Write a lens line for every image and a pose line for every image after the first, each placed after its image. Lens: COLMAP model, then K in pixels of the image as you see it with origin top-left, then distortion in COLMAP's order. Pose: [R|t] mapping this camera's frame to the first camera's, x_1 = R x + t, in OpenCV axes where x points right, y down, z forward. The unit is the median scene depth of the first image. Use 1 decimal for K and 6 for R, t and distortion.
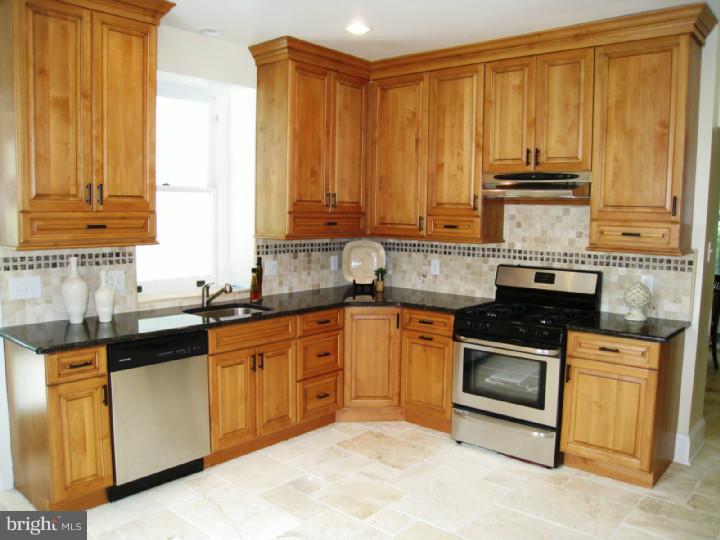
lens RADIAL K [[635.4, 0, 360.8], [0, 635.4, 269.6], [0, 0, 1]] dist [-0.039004, 0.022601]
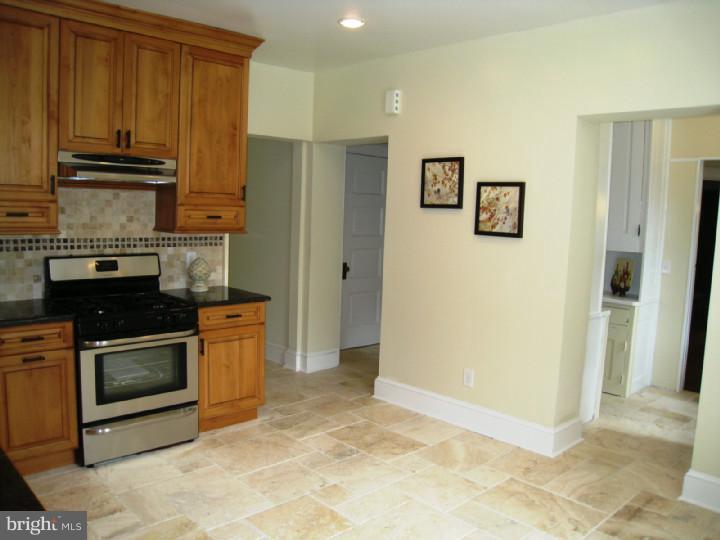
lens RADIAL K [[635.4, 0, 360.5], [0, 635.4, 268.1], [0, 0, 1]] dist [-0.039004, 0.022601]
pose [[0.112128, -0.111222, 0.987450, -0.641091], [0.067570, 0.992270, 0.104092, -0.059864], [-0.991394, 0.055050, 0.118777, 0.542353]]
